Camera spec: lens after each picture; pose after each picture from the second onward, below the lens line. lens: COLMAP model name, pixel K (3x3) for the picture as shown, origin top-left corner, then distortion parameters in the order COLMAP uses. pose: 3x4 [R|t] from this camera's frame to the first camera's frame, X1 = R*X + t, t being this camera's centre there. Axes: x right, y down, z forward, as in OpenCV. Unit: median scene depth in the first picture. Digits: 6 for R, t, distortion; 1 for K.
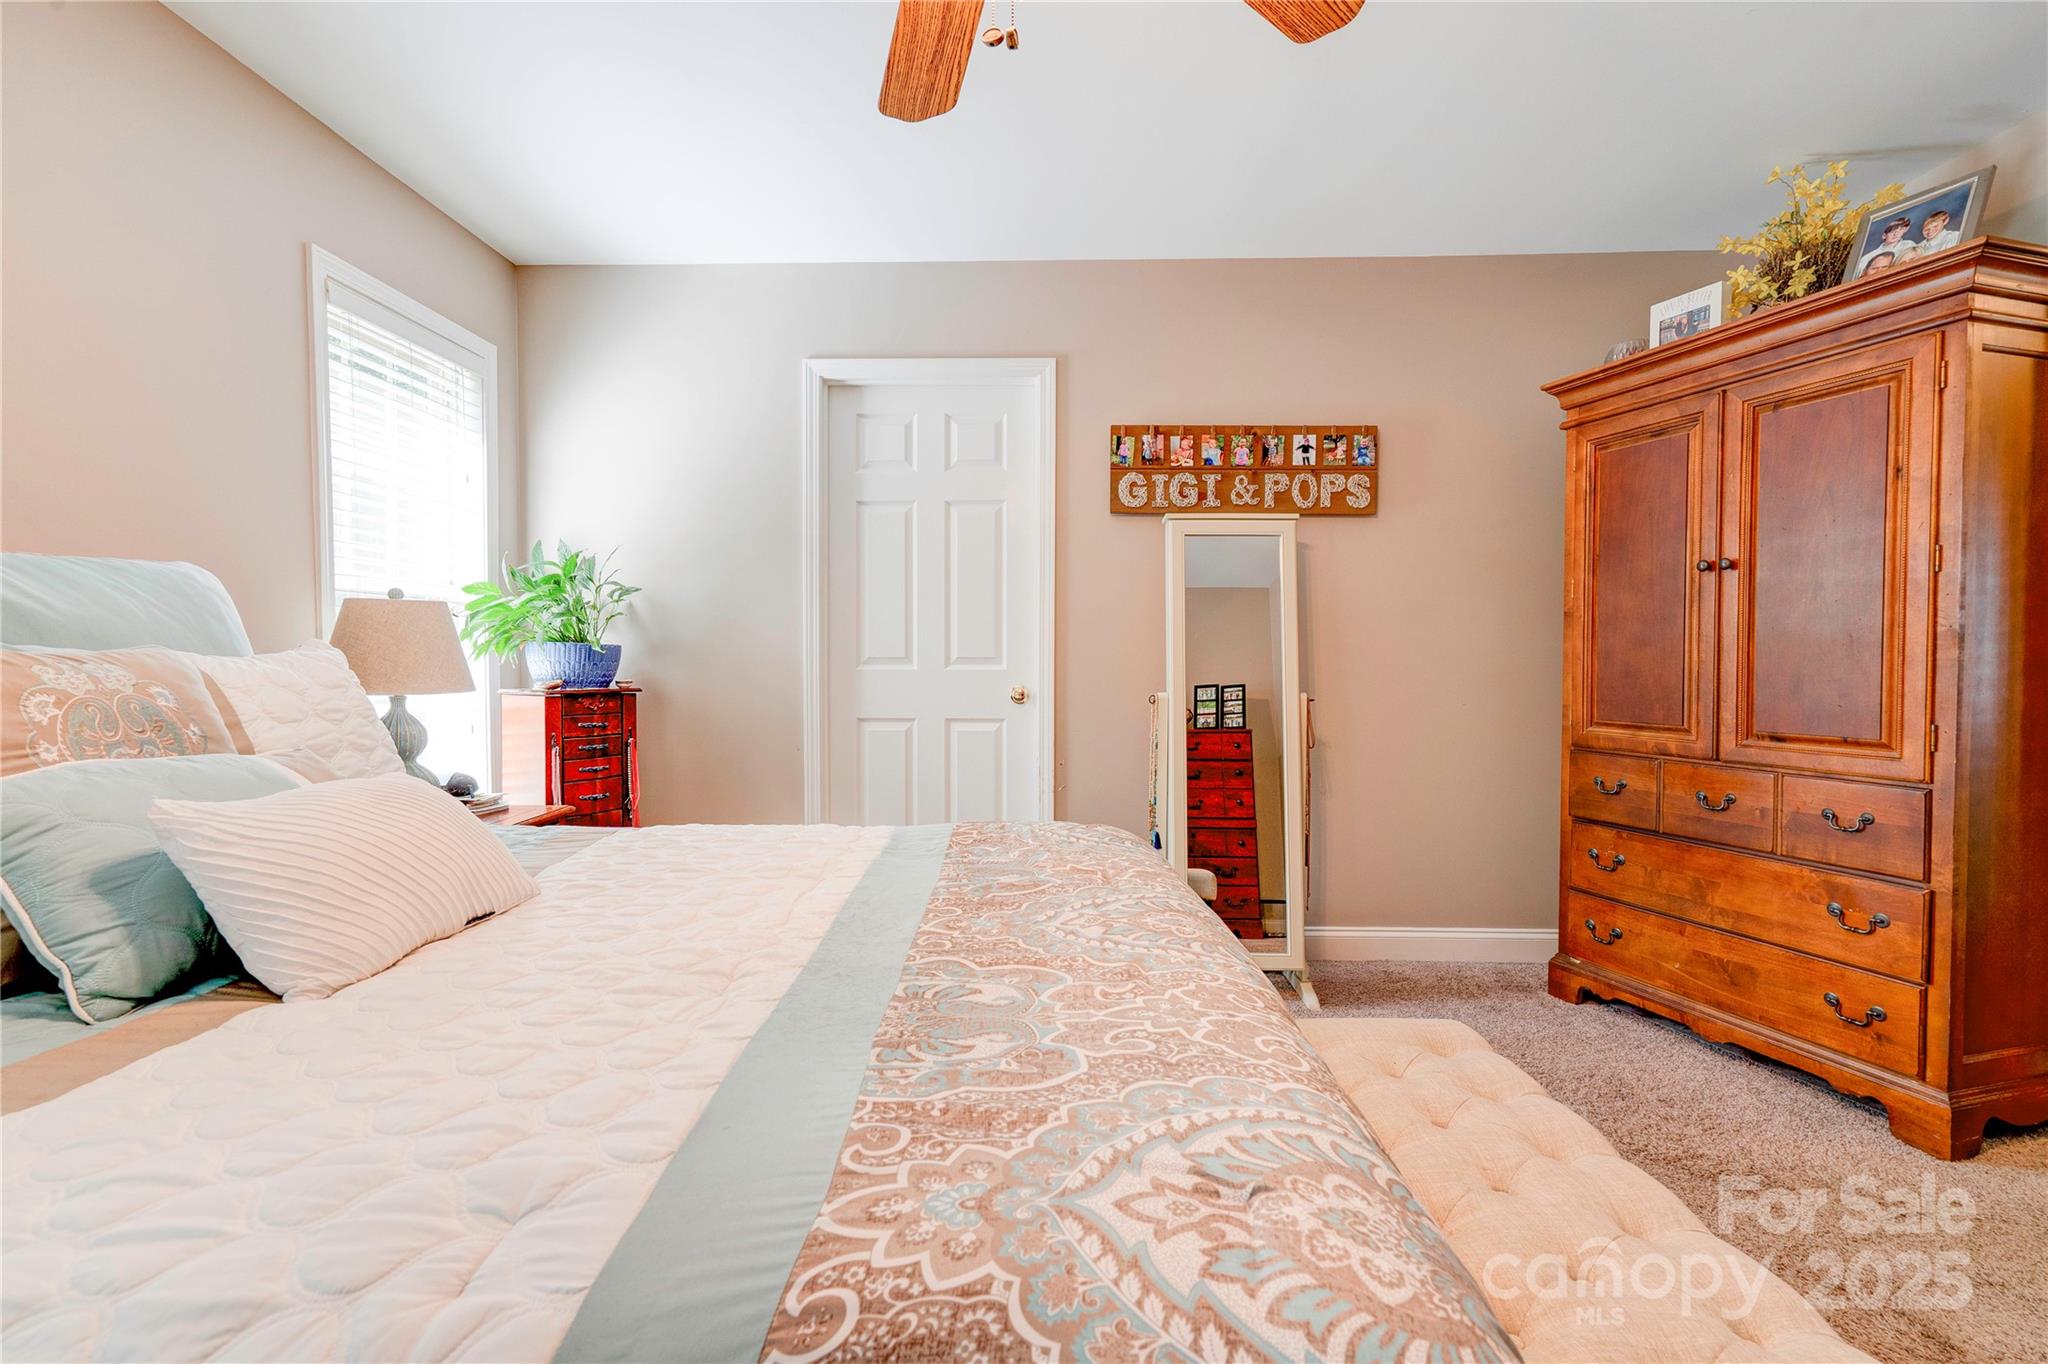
lens RADIAL K [[935.8, 0, 1005.8], [0, 935.8, 679.4], [0, 0, 1]] dist [-0.002435, 0.011669]
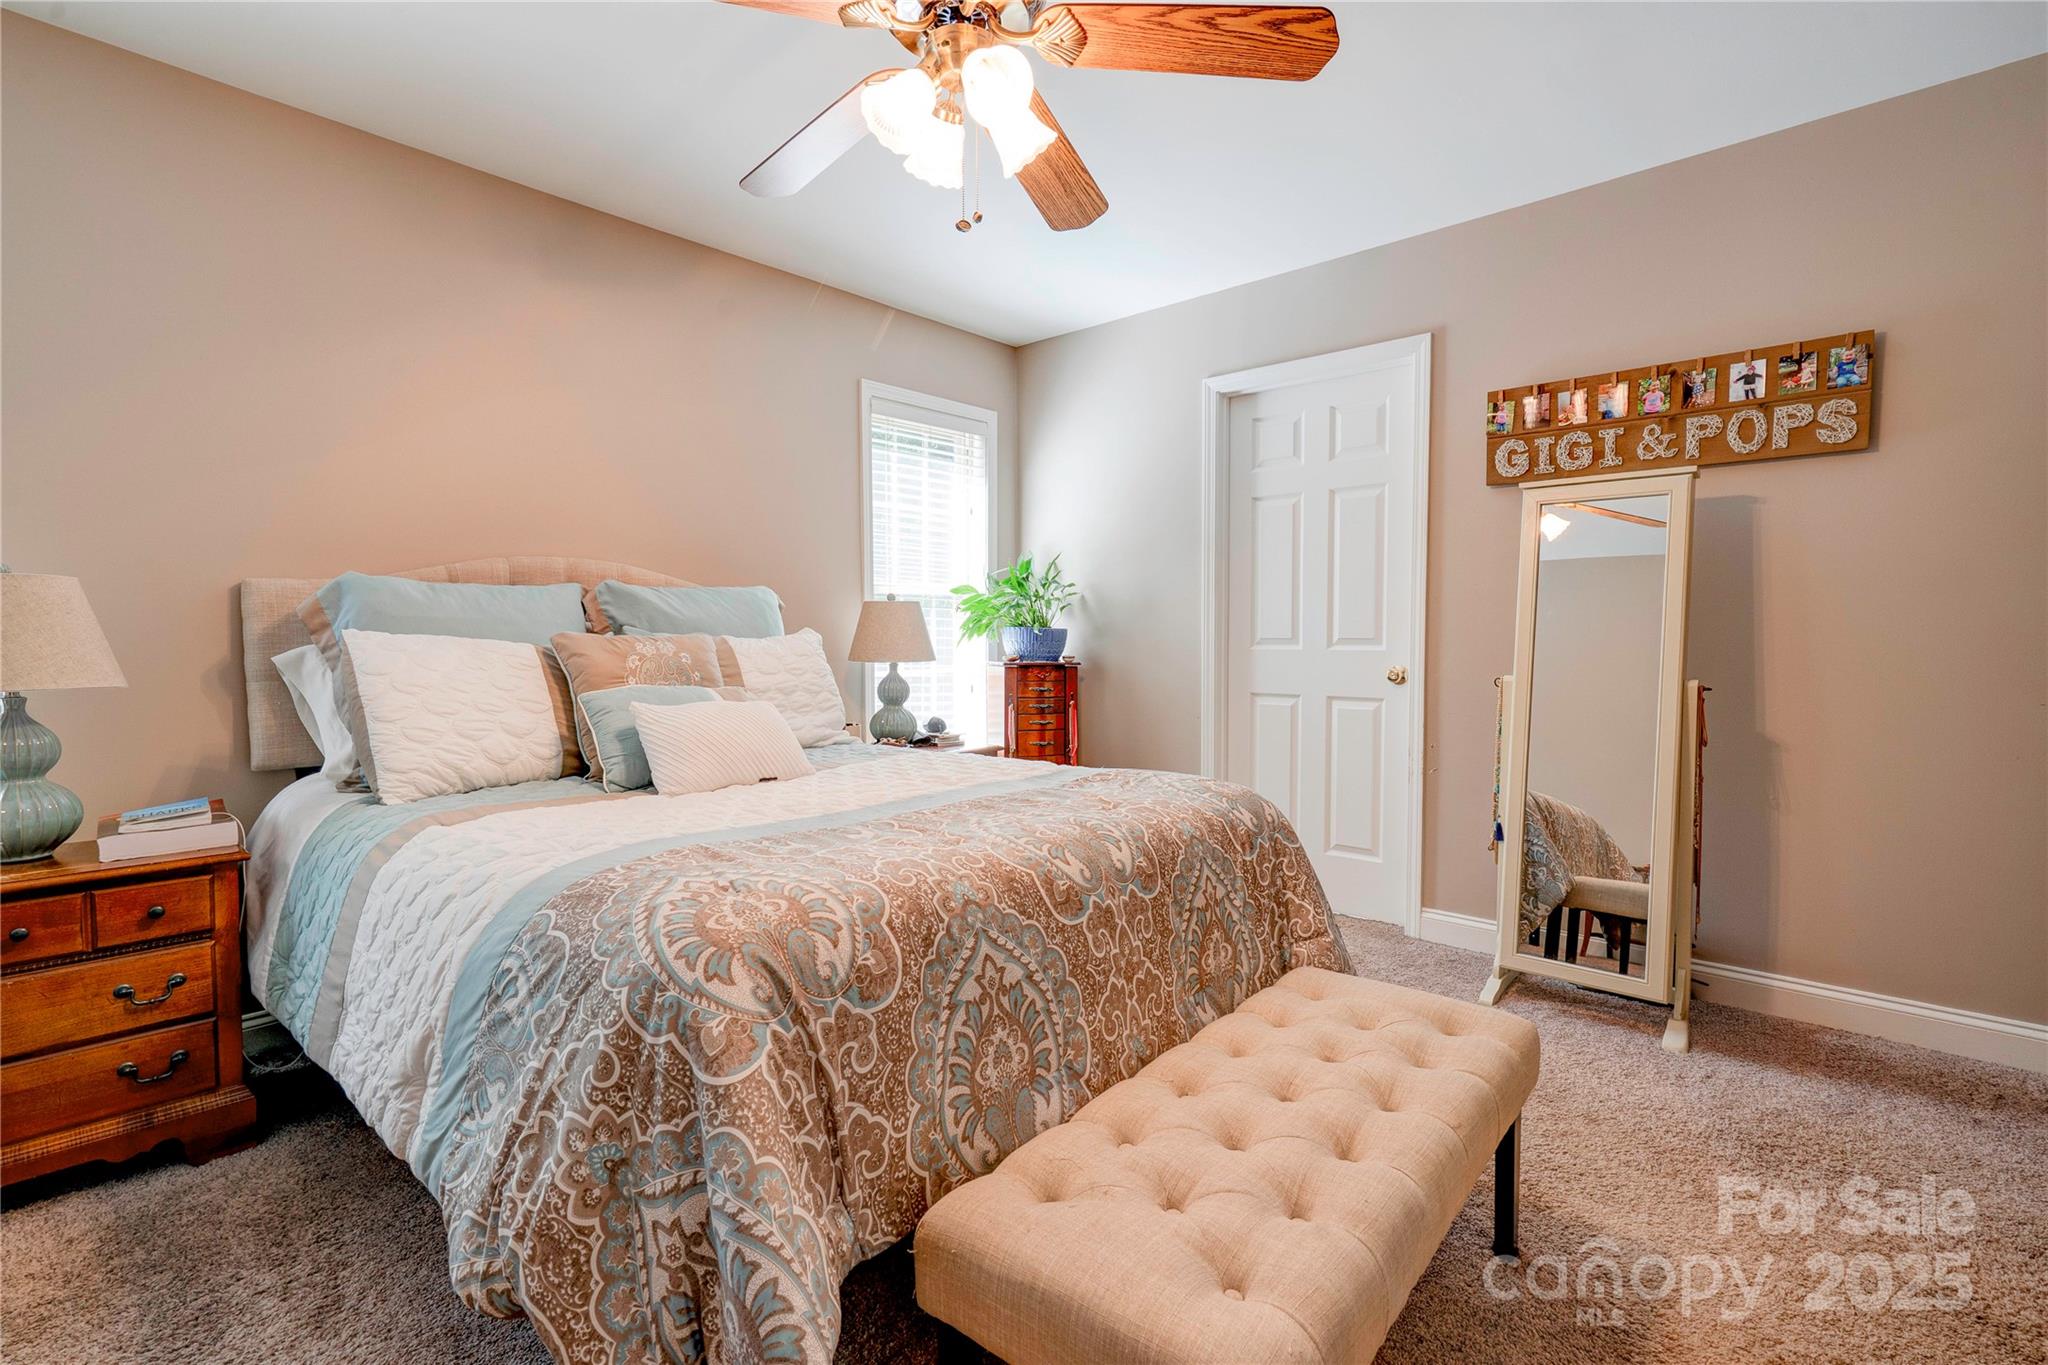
lens RADIAL K [[946.5, 0, 1024.0], [0, 946.5, 682.5], [0, 0, 1]] dist [0.000016, 0.022272]
pose [[0.760195, 0.030156, -0.648994, 0.387508], [-0.014823, 0.999467, 0.029078, 0.000350], [0.649525, -0.012484, 0.760237, -0.036035]]
